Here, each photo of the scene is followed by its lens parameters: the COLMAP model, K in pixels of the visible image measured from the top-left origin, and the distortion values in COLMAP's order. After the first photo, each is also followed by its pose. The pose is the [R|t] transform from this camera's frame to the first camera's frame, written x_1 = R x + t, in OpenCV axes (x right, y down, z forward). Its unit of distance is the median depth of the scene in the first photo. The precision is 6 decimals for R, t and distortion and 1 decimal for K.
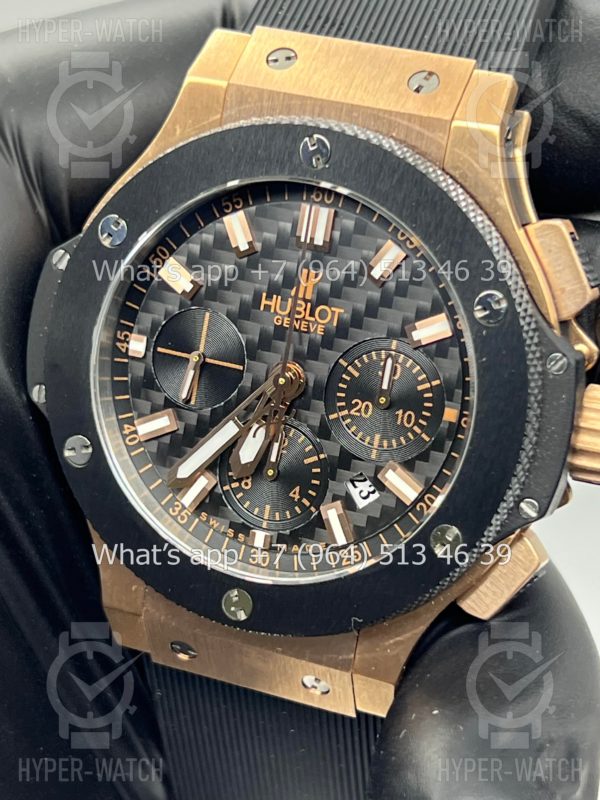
lens RADIAL K [[1854.0, 0, 300.0], [0, 1854.0, 400.0], [0, 0, 1]] dist [0.128386, 0.371574]
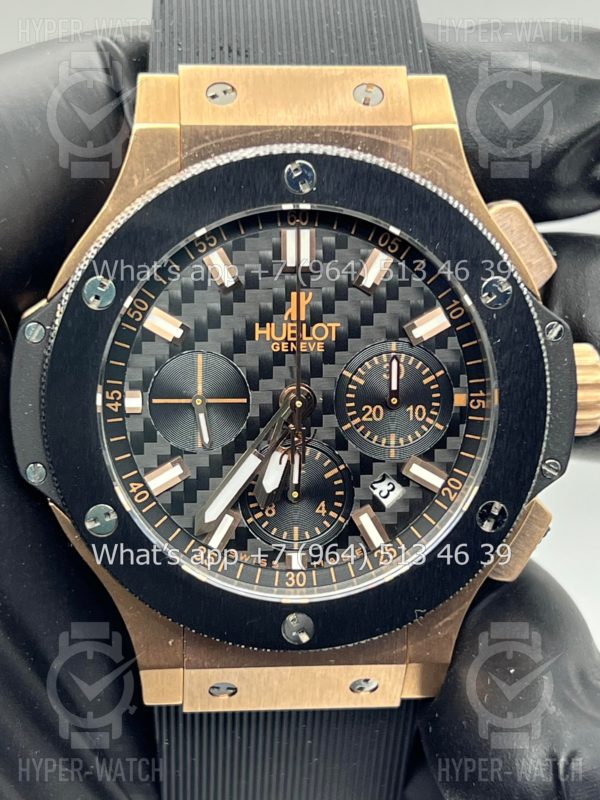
lens RADIAL K [[1854.0, 0, 300.0], [0, 1854.0, 400.0], [0, 0, 1]] dist [0.128386, 0.371574]
pose [[0.900785, -0.214859, 0.377389, -0.392052], [0.211207, 0.976079, 0.051583, -0.064498], [-0.379445, 0.033242, 0.924617, 0.056343]]
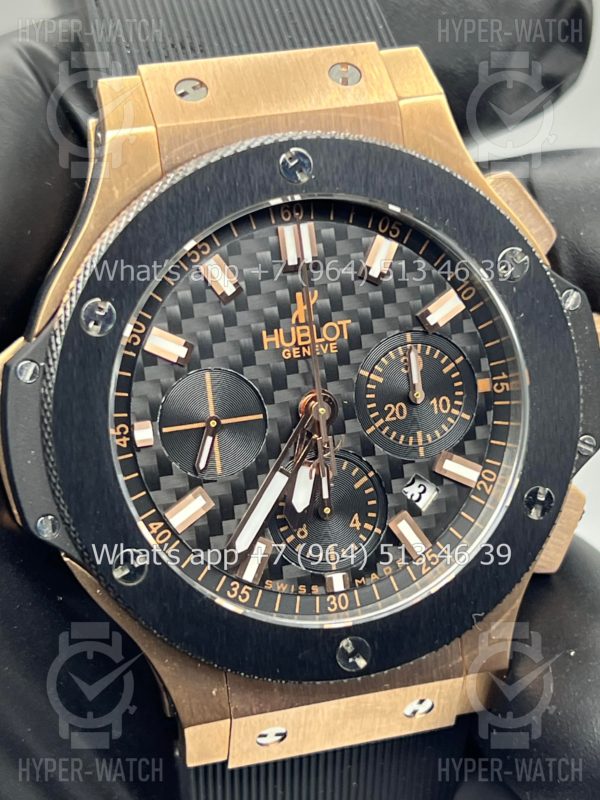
lens RADIAL K [[1854.0, 0, 300.0], [0, 1854.0, 400.0], [0, 0, 1]] dist [0.128386, 0.371574]
pose [[0.798333, -0.314444, 0.513604, -0.498435], [0.337370, 0.939985, 0.051087, -0.067047], [-0.498844, 0.132490, 0.856505, 0.197709]]
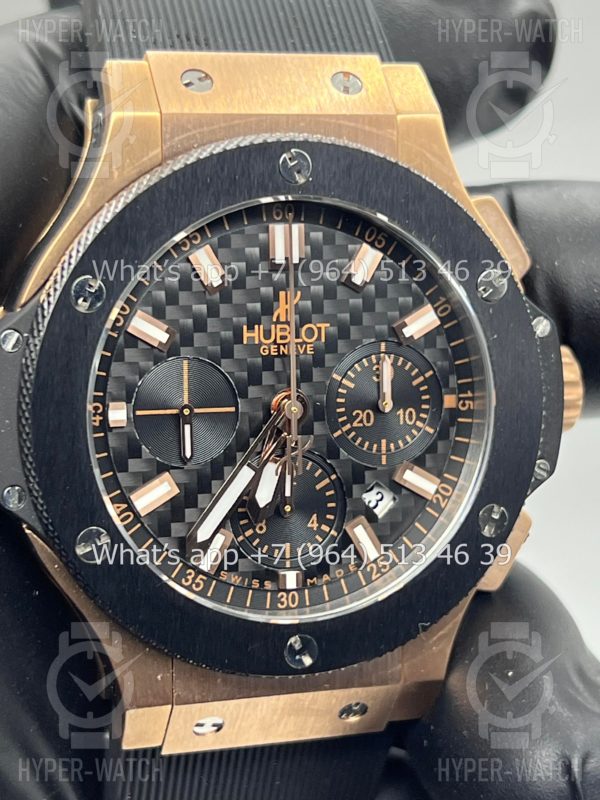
lens RADIAL K [[1854.0, 0, 300.0], [0, 1854.0, 400.0], [0, 0, 1]] dist [0.128386, 0.371574]
pose [[0.782078, -0.228719, 0.579692, -0.557533], [0.237351, 0.969426, 0.062273, -0.073548], [-0.576211, 0.088888, 0.812453, 0.221243]]
